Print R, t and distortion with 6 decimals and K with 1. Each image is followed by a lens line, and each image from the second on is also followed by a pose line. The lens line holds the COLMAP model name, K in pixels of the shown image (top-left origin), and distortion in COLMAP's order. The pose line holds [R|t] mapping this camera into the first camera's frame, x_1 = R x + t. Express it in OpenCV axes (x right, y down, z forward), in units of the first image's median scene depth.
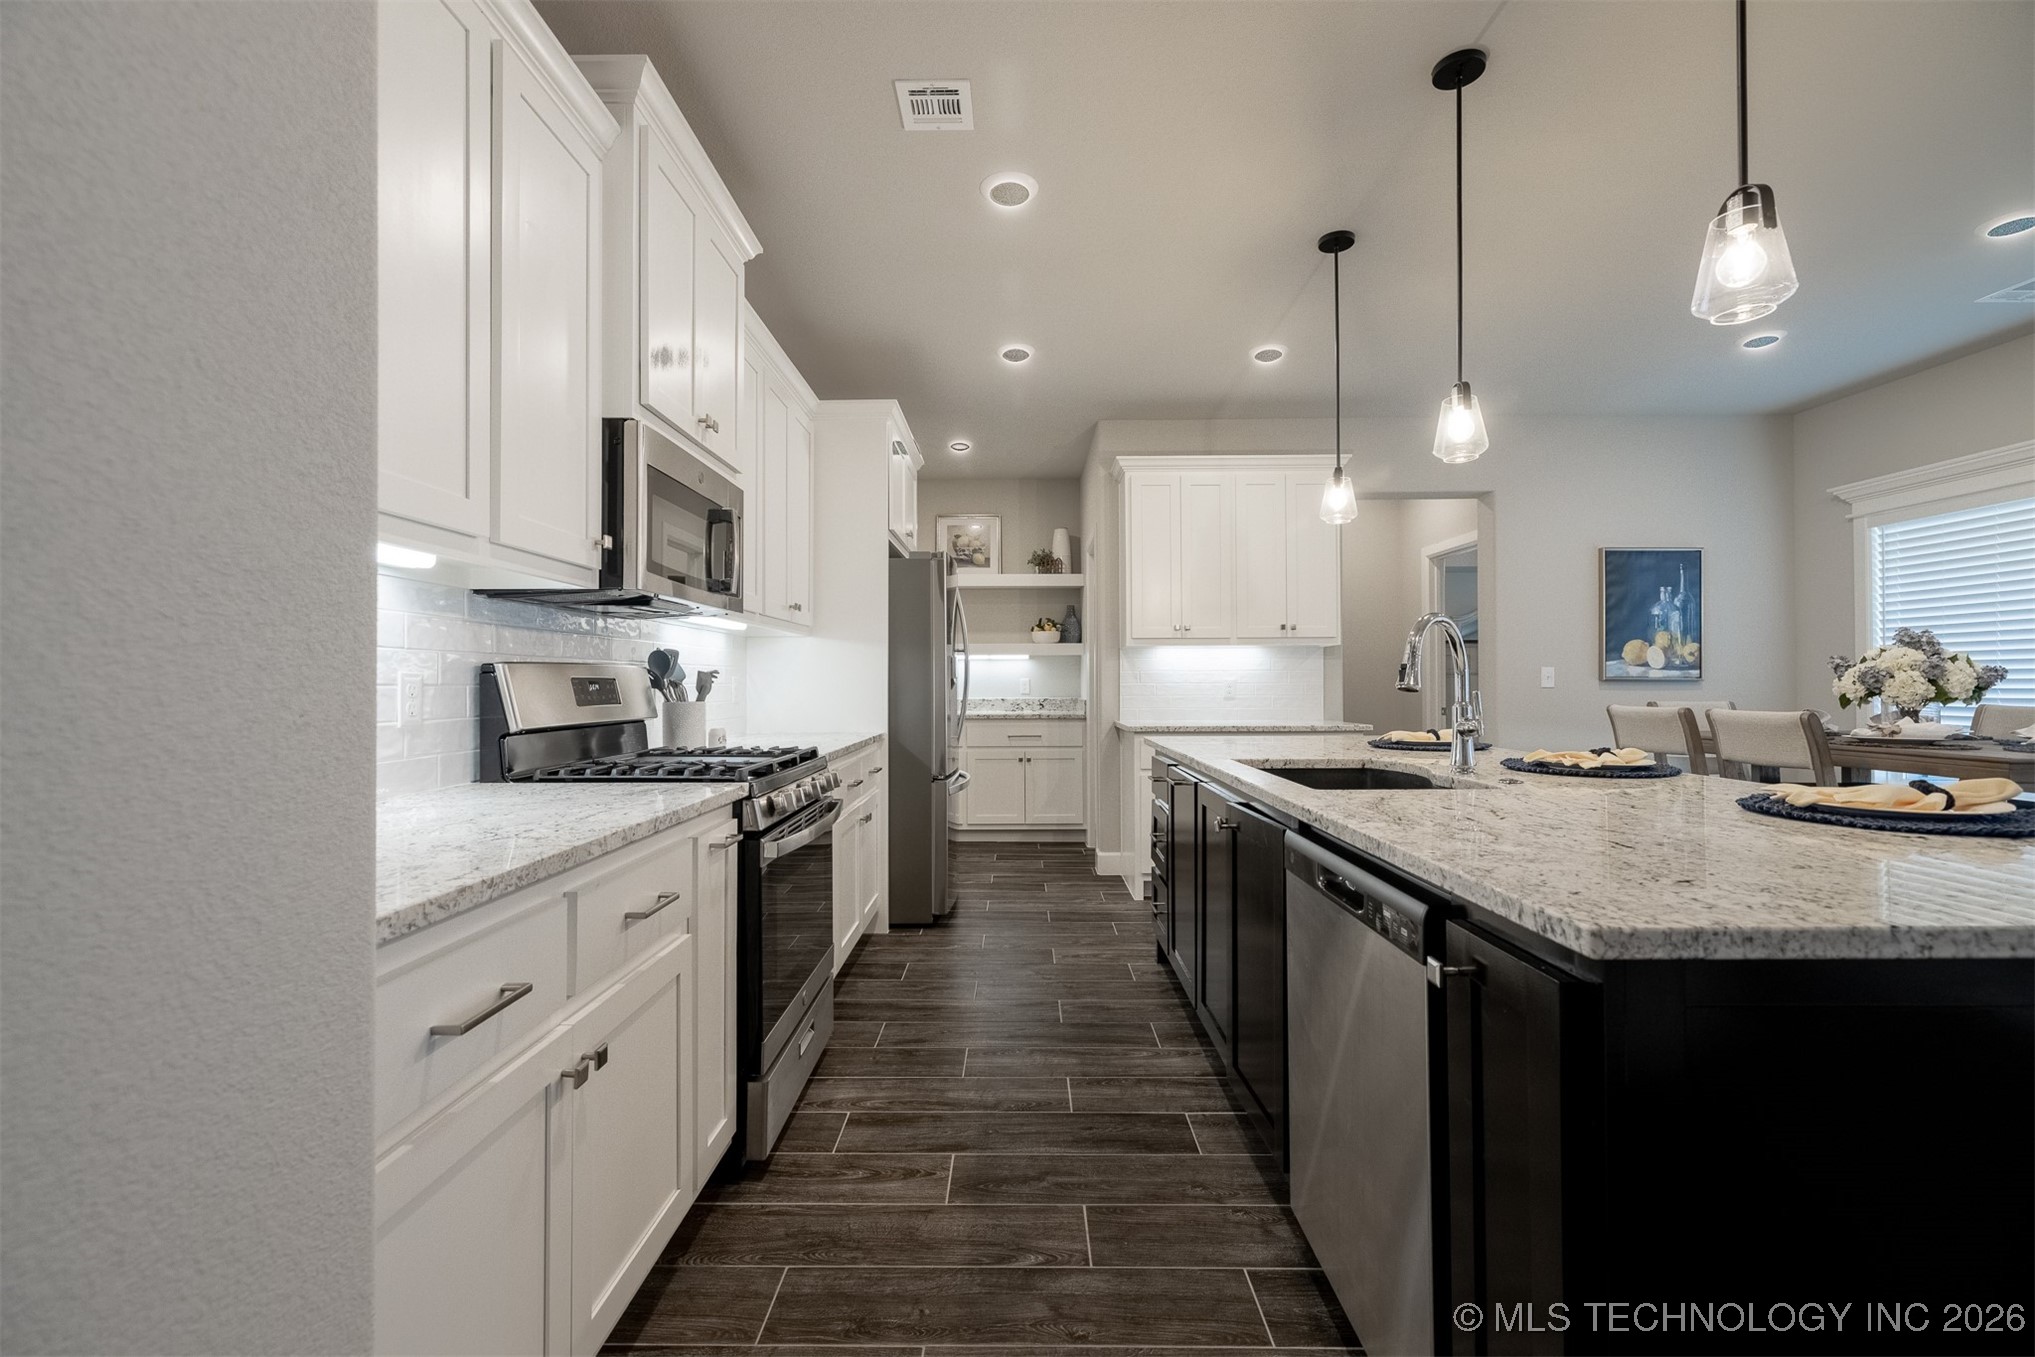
lens RADIAL K [[855.0, 0, 1014.6], [0, 855.0, 676.2], [0, 0, 1]] dist [0.001936, -0.000019]
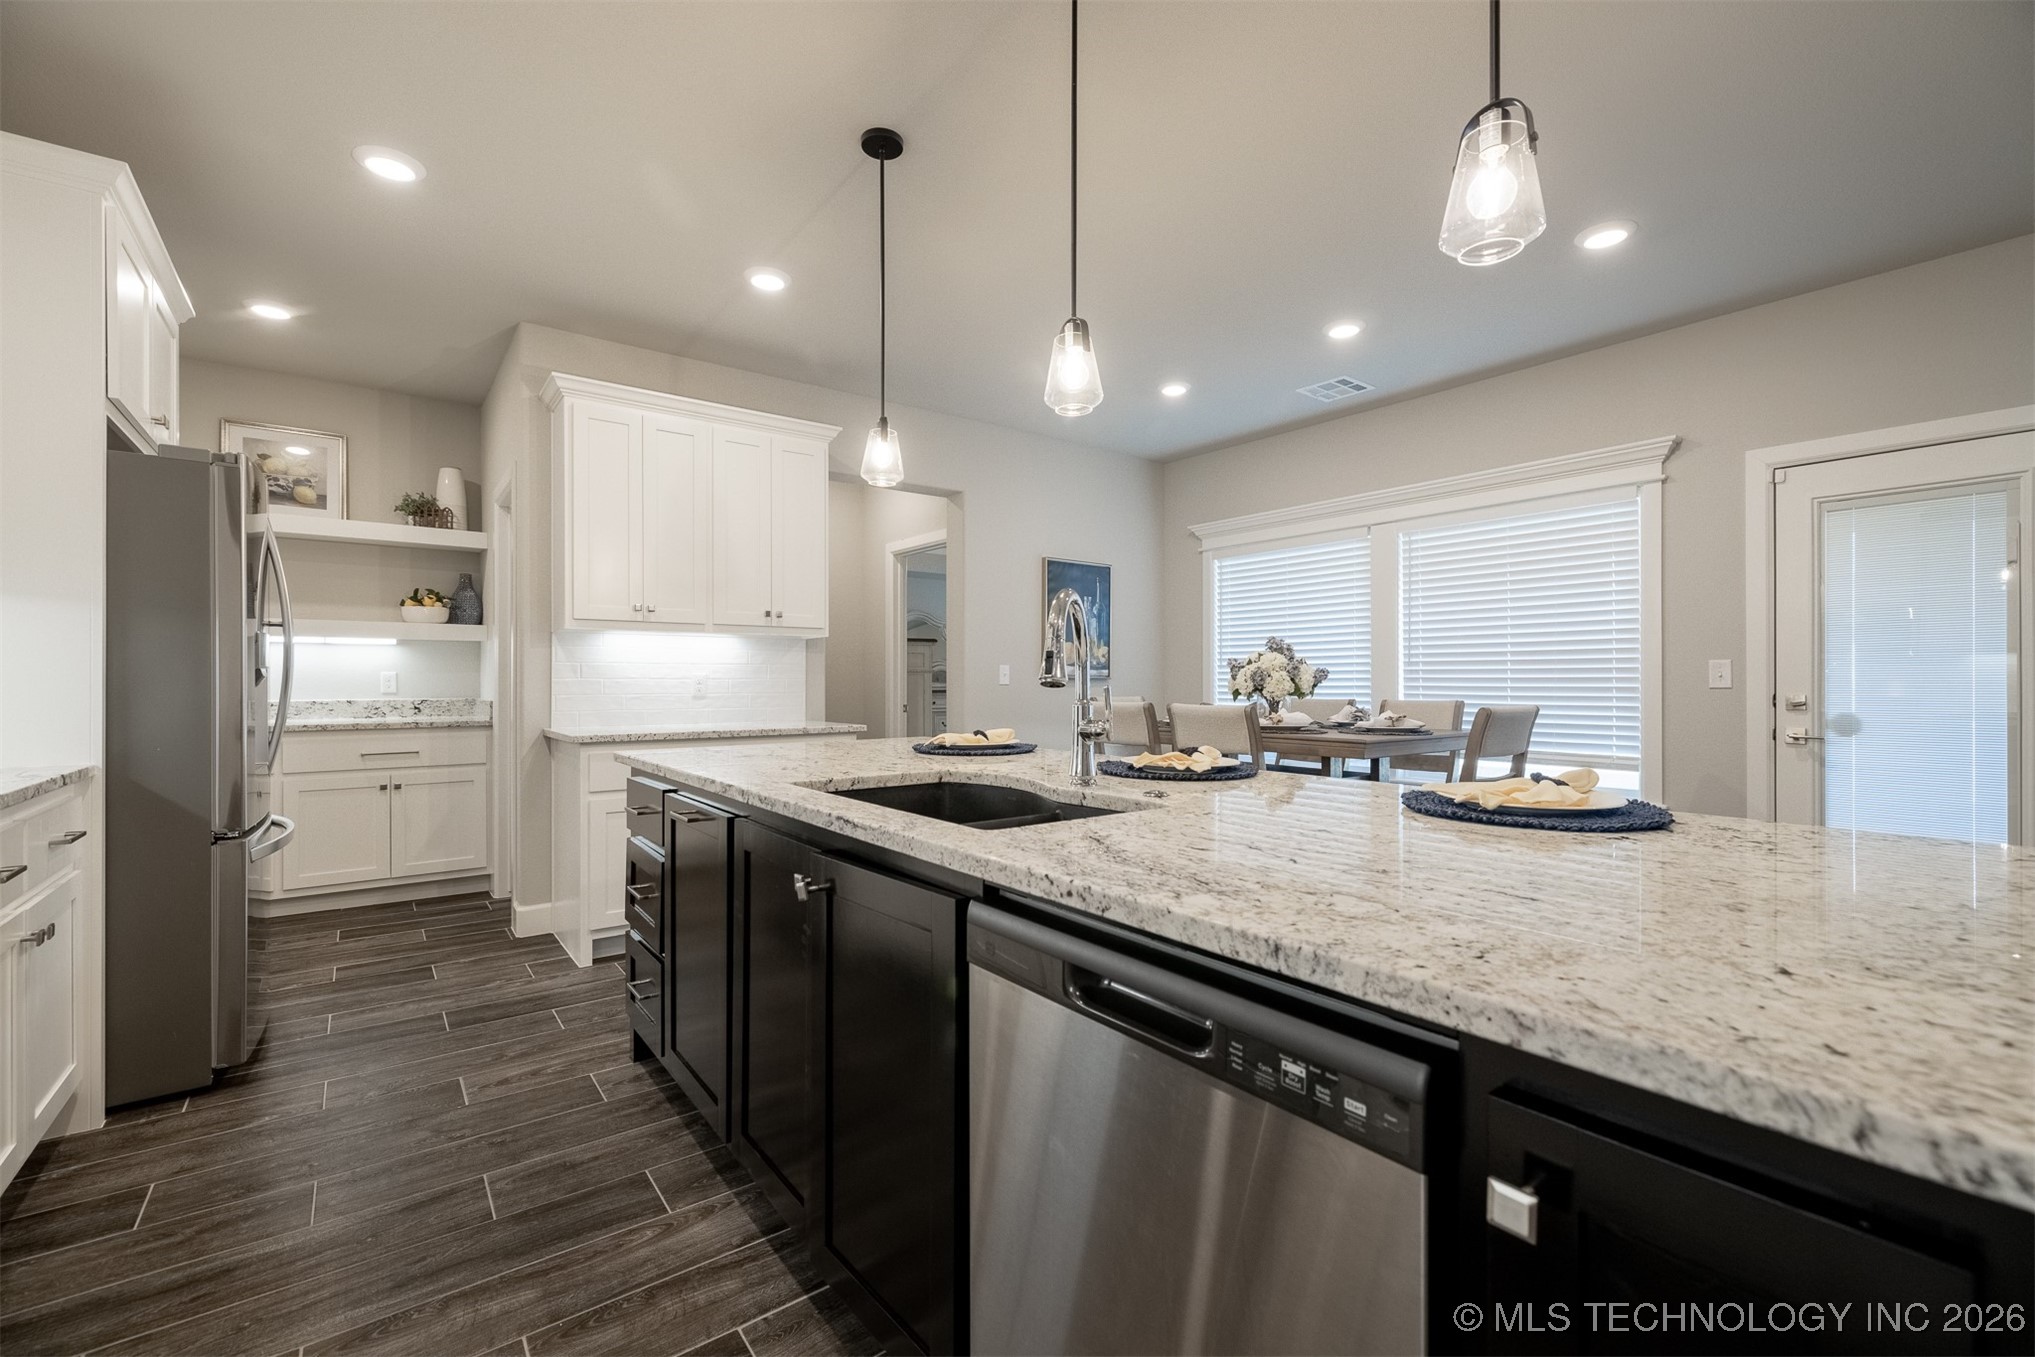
lens RADIAL K [[855.0, 0, 1007.6], [0, 855.0, 682.4], [0, 0, 1]] dist [0.001936, -0.000019]
pose [[0.793445, 0.003178, 0.608634, -0.029184], [-0.008677, 0.999944, 0.006091, 0.006281], [-0.608581, -0.010113, 0.793428, 0.274542]]
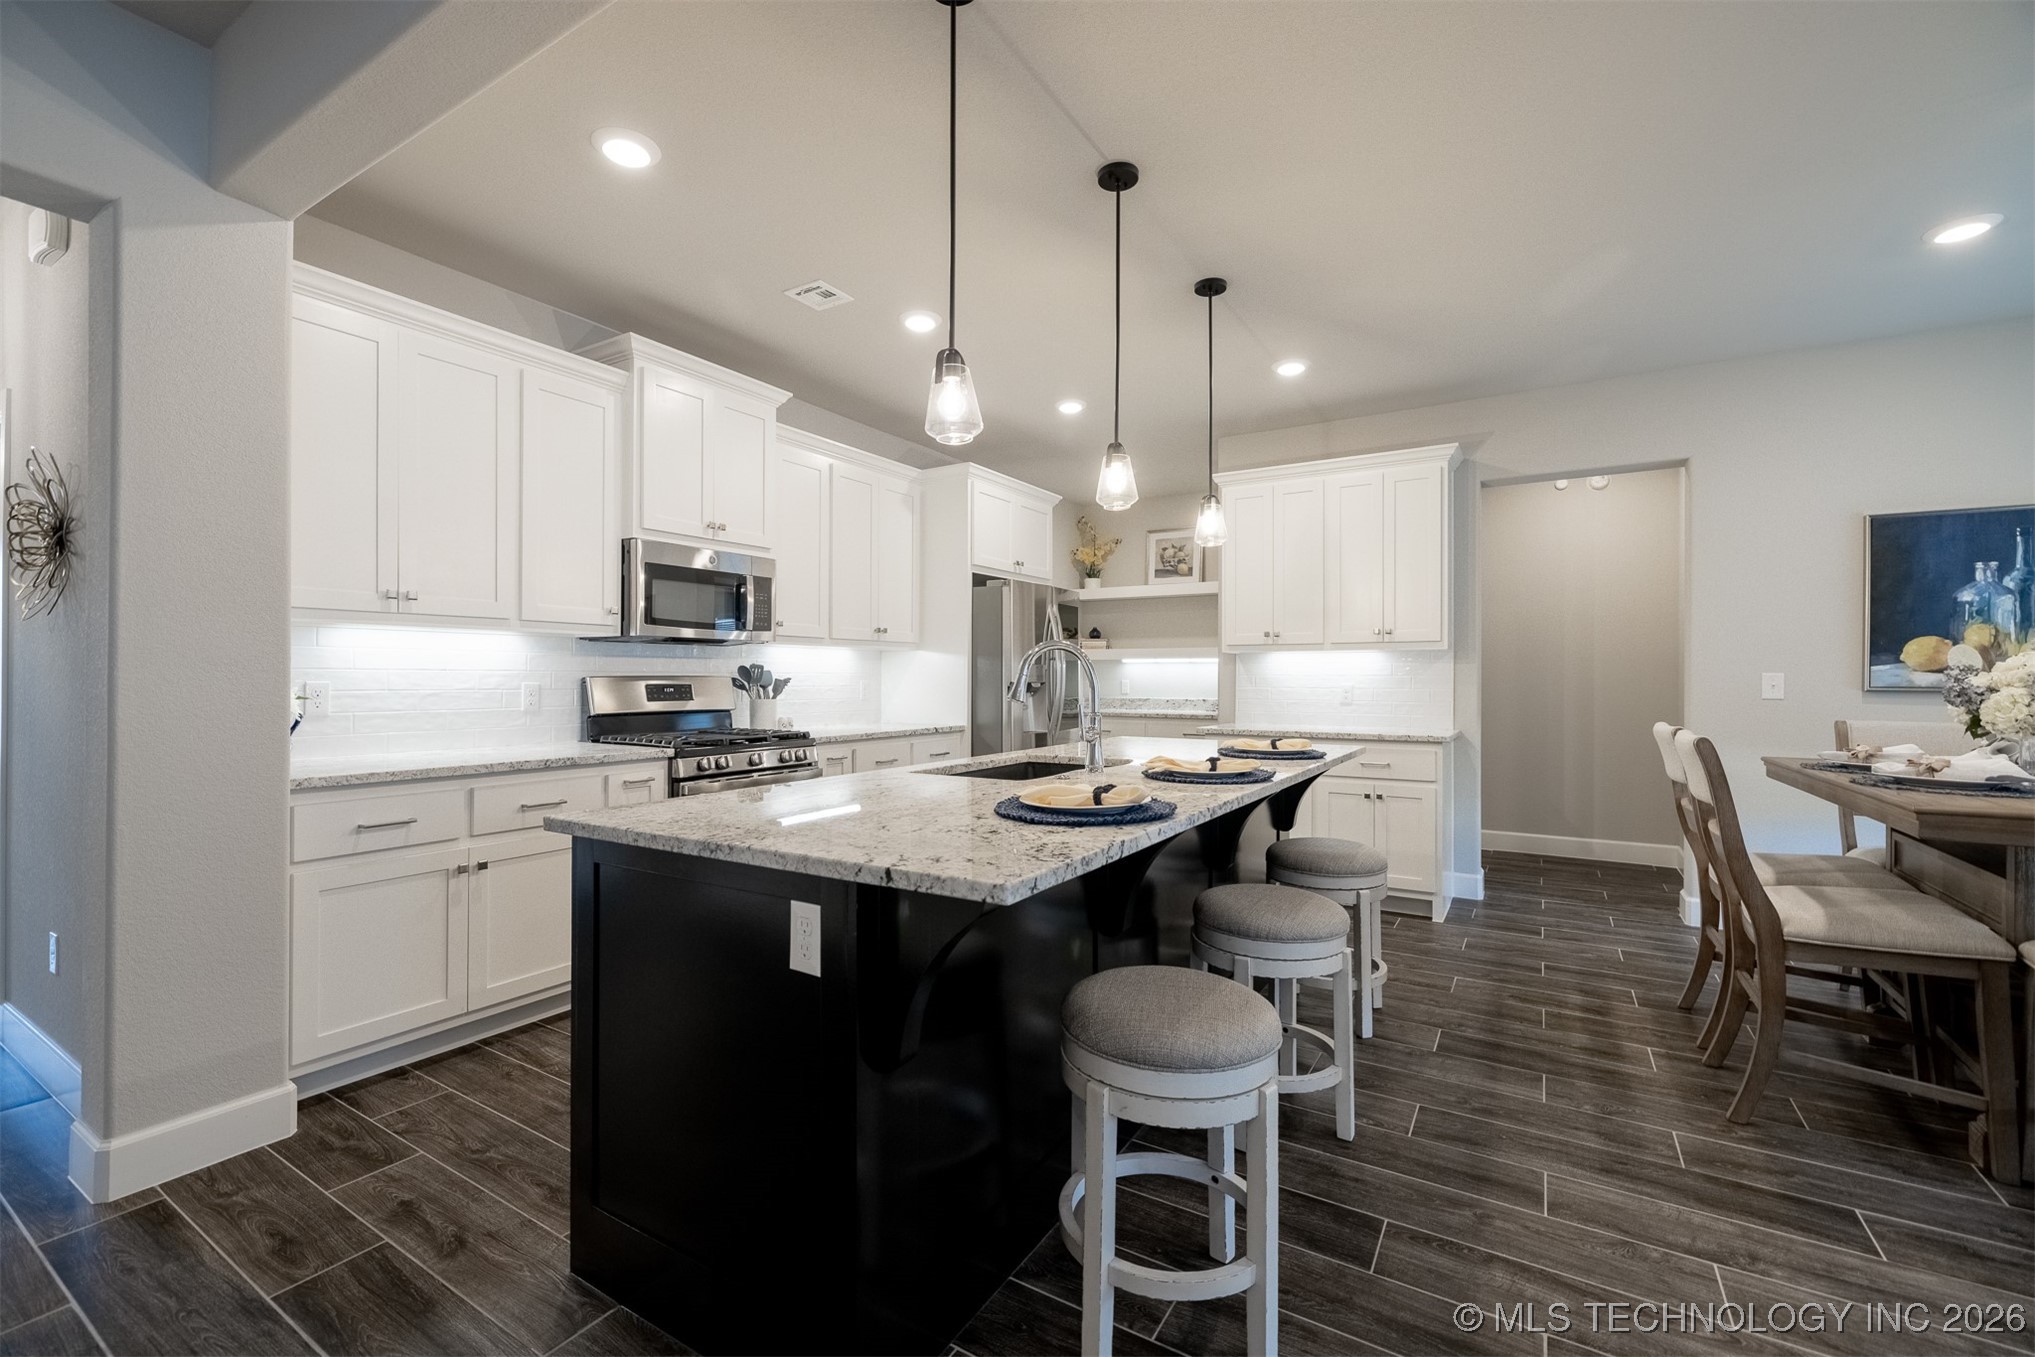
lens RADIAL K [[855.0, 0, 1015.2], [0, 855.0, 674.3], [0, 0, 1]] dist [0.001936, -0.000019]
pose [[0.855308, 0.003759, -0.518106, 0.753057], [-0.001563, 0.999988, 0.004675, -0.020937], [0.518118, -0.003189, 0.855303, -0.063559]]
